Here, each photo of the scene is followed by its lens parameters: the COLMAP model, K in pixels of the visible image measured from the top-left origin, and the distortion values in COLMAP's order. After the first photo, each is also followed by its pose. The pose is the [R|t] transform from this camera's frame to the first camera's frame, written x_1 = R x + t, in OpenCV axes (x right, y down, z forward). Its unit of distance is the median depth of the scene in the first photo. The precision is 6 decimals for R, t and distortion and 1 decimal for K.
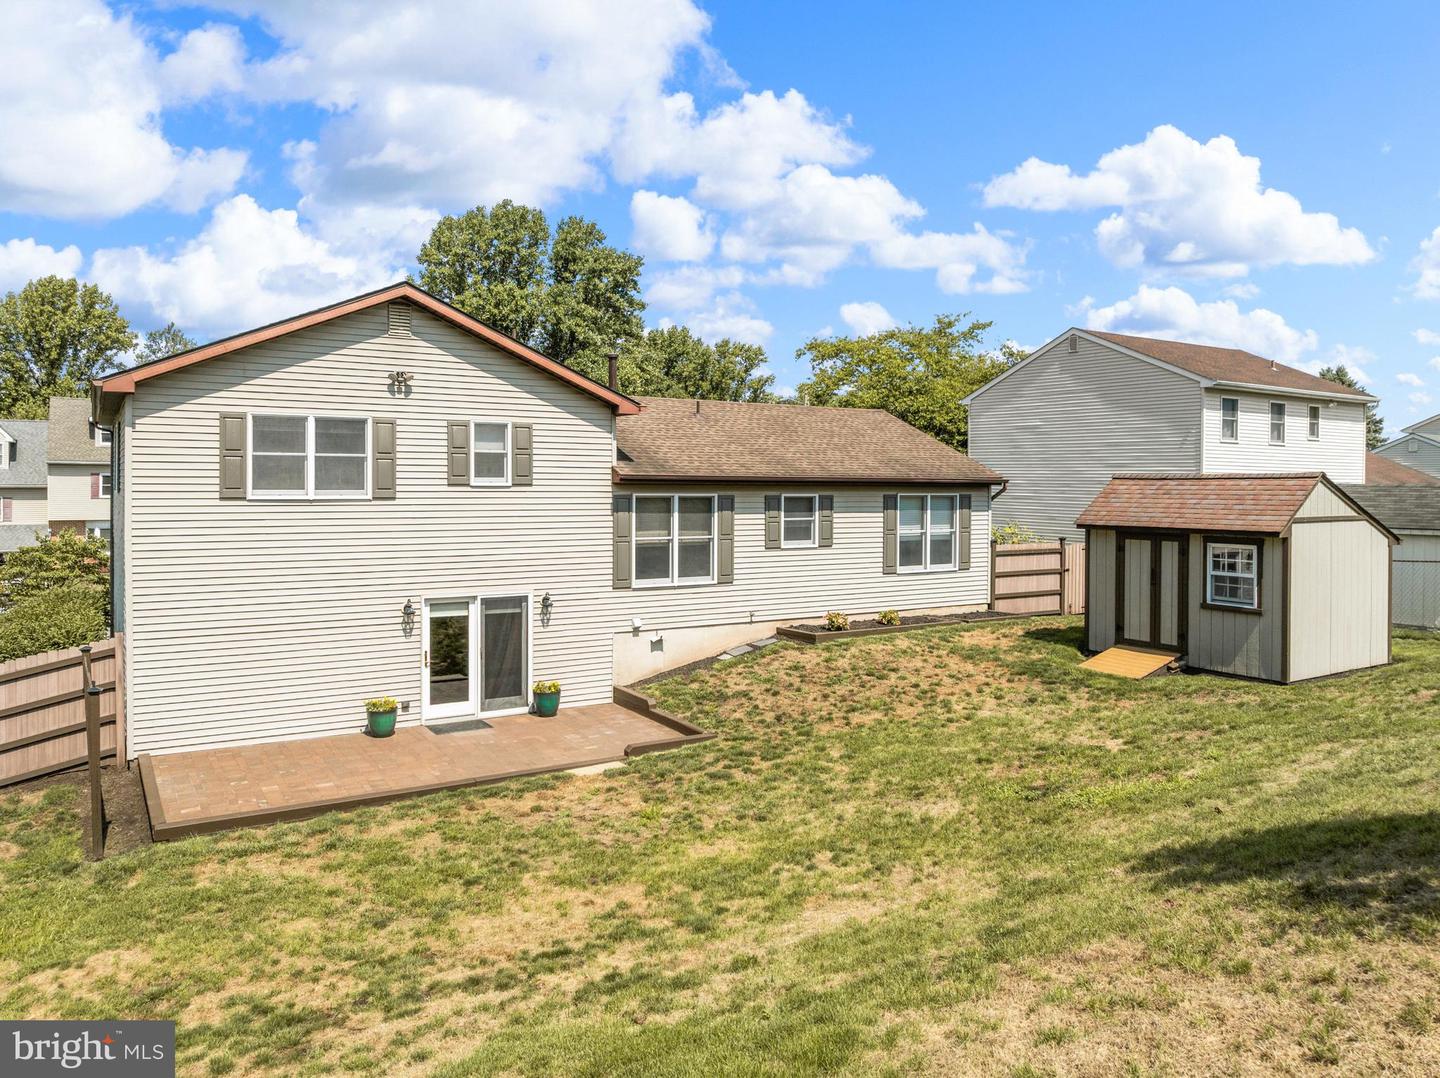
lens RADIAL K [[1022.6, 0, 719.4], [0, 1022.6, 535.2], [0, 0, 1]] dist [-0.046987, 0.022541]
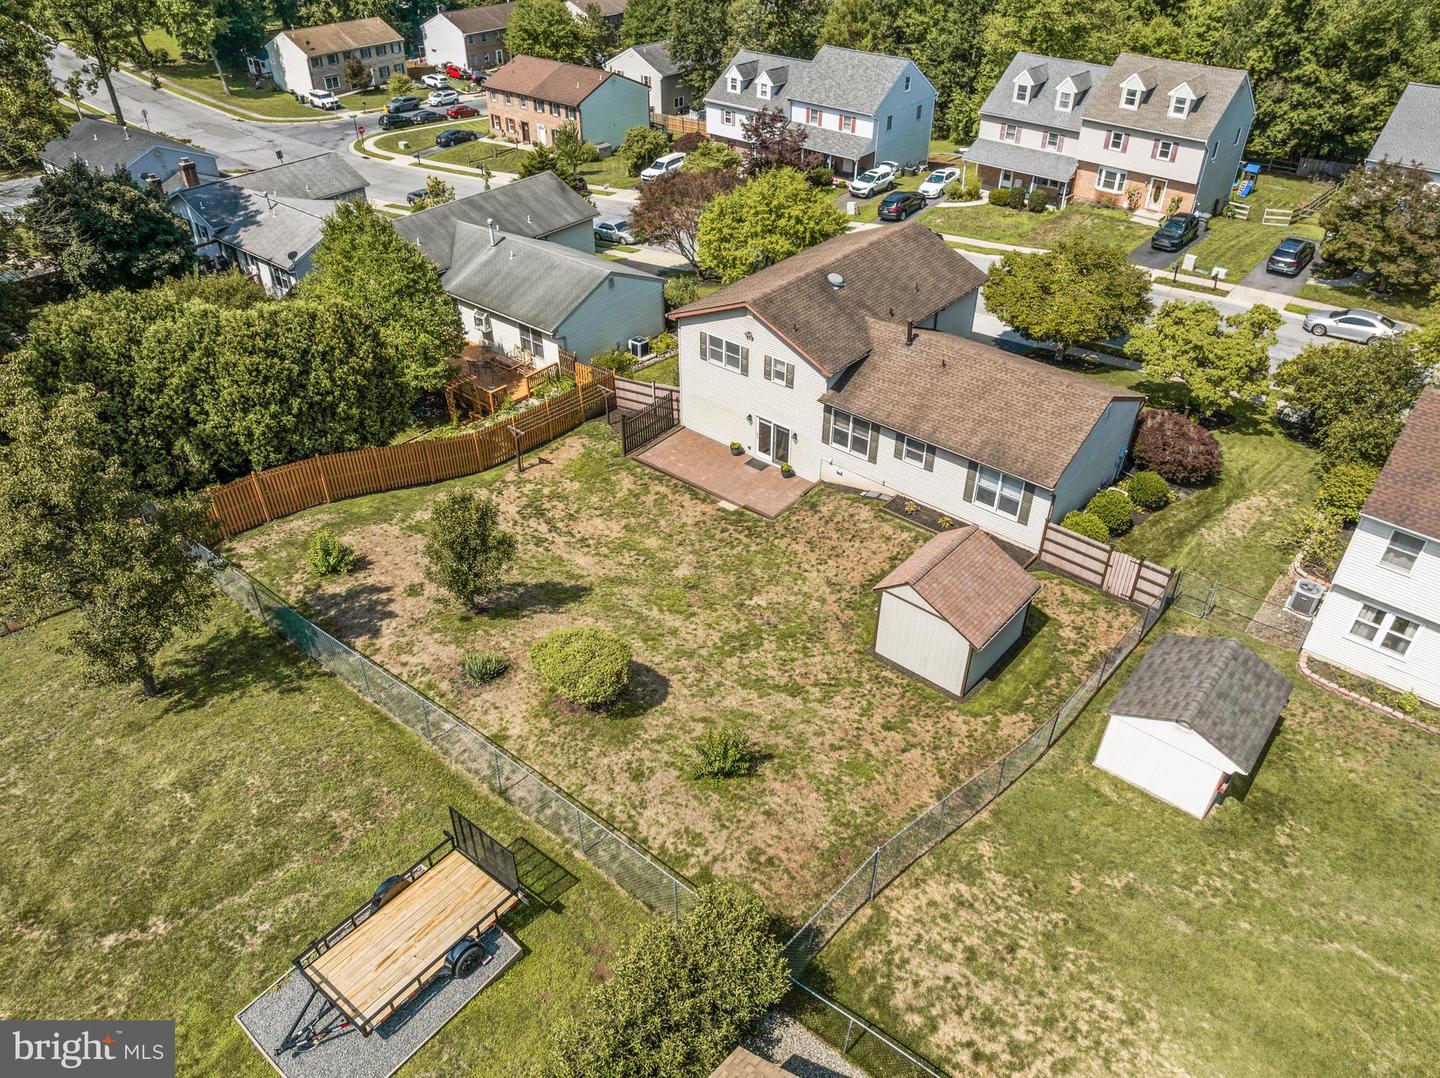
lens RADIAL K [[1022.6, 0, 718.9], [0, 1022.6, 540.2], [0, 0, 1]] dist [-0.046987, 0.022541]
pose [[0.285953, 0.559207, -0.778151, 1.749433], [-0.032313, 0.817225, 0.575412, -1.085682], [0.957699, -0.139396, 0.251757, 0.203094]]
